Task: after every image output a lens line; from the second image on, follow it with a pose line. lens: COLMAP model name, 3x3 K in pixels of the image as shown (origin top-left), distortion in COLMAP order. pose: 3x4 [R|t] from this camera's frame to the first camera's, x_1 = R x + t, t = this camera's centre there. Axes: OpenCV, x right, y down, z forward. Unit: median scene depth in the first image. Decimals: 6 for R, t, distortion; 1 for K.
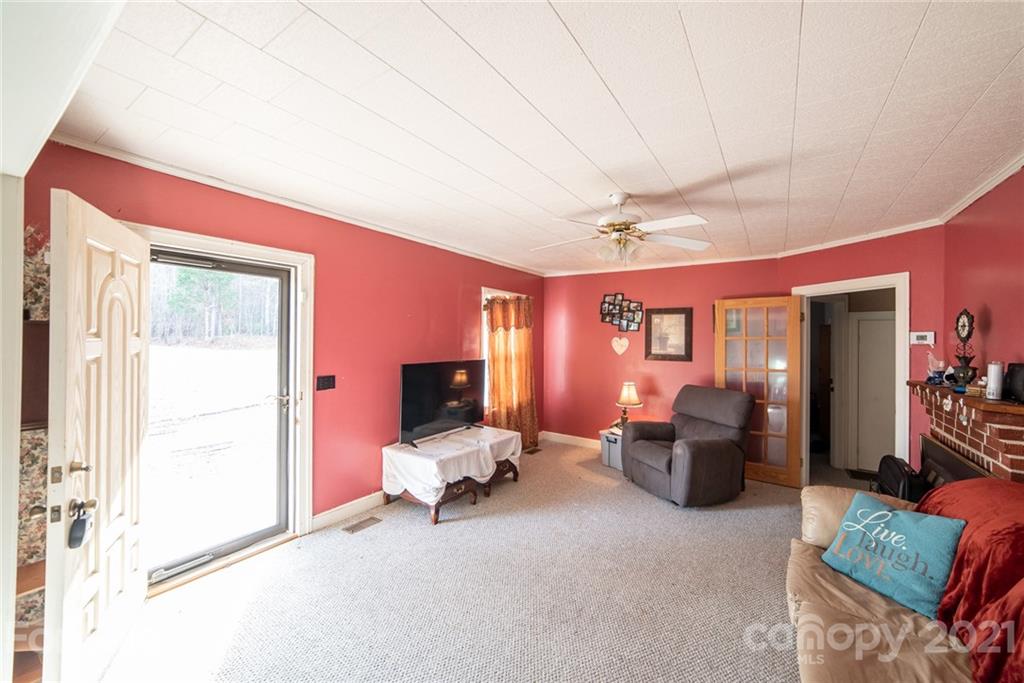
lens RADIAL K [[396.8, 0, 508.5], [0, 396.8, 338.6], [0, 0, 1]] dist [0.001360, -0.000001]
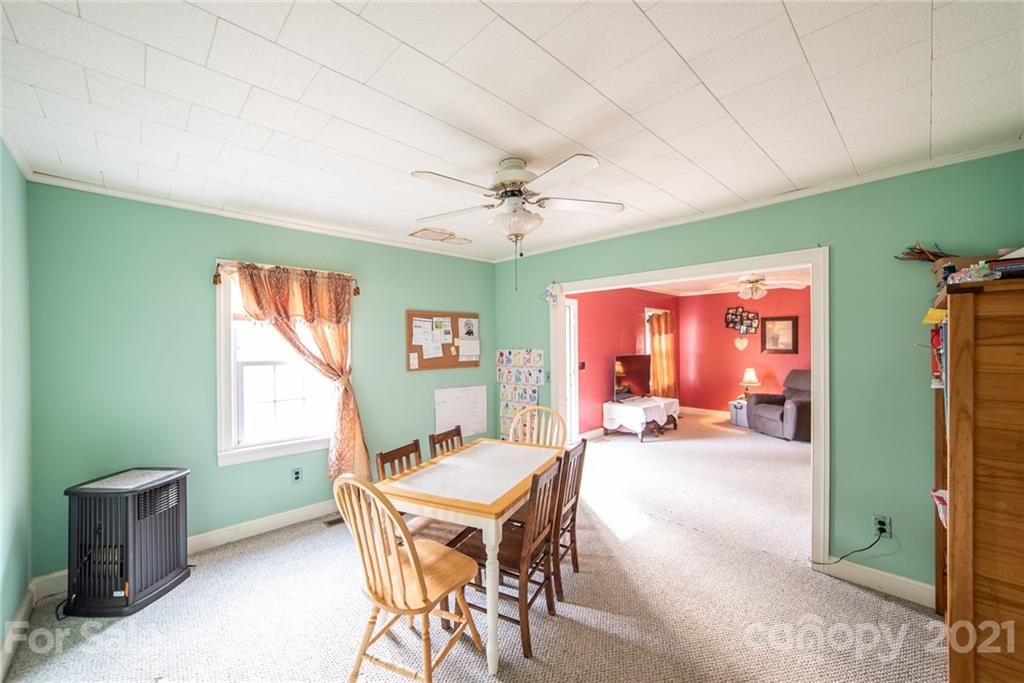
lens RADIAL K [[396.8, 0, 517.7], [0, 396.8, 347.5], [0, 0, 1]] dist [0.001360, -0.000001]
pose [[0.981684, -0.018222, -0.189643, -0.256053], [0.021056, 0.999695, 0.012939, -0.005709], [0.189349, -0.016696, 0.981768, -0.592915]]
